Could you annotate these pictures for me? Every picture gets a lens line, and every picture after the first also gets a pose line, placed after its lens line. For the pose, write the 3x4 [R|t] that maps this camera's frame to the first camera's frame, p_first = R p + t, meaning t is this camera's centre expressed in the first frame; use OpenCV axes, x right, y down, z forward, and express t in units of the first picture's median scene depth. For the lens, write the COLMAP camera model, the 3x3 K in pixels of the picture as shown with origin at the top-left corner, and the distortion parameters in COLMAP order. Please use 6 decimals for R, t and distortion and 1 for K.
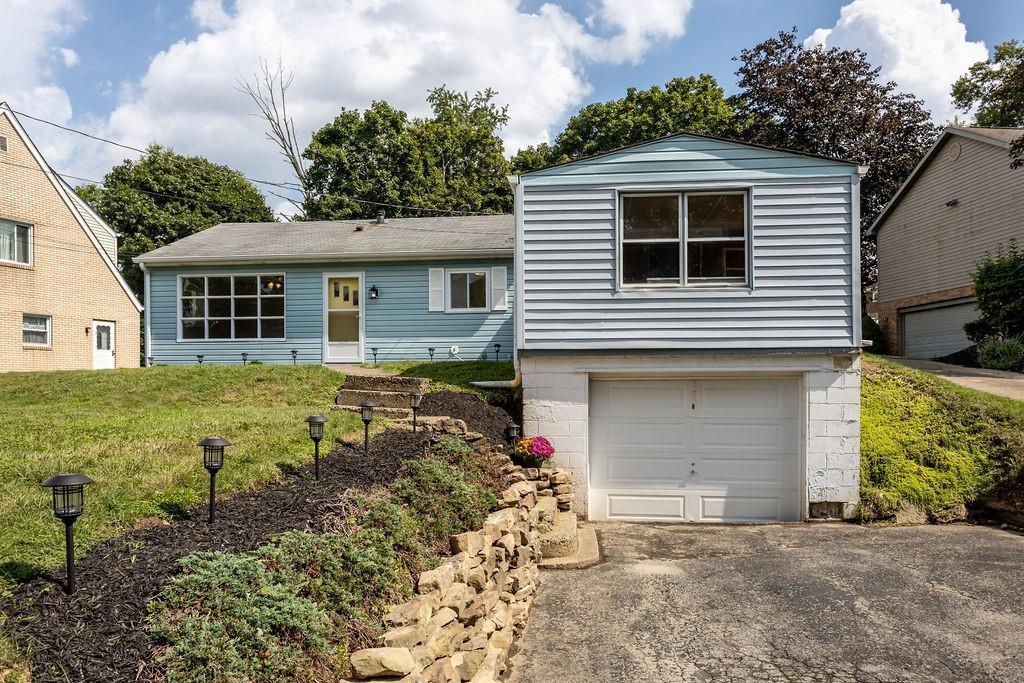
lens RADIAL K [[737.4, 0, 511.2], [0, 737.4, 343.0], [0, 0, 1]] dist [0.014998, 0.002039]
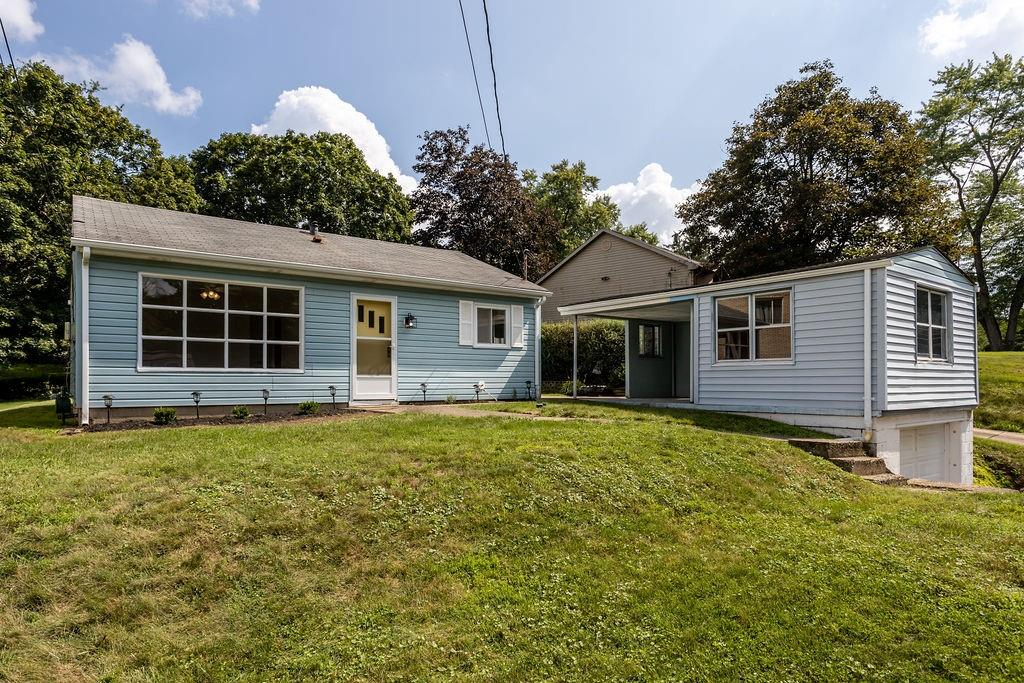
lens RADIAL K [[597.3, 0, 511.6], [0, 597.3, 345.0], [0, 0, 1]] dist [0.006194, 0.000598]
pose [[0.752387, 0.047307, 0.657021, -0.569437], [-0.039030, 0.998867, -0.027225, -0.023753], [-0.657564, -0.005160, 0.753381, 0.363793]]
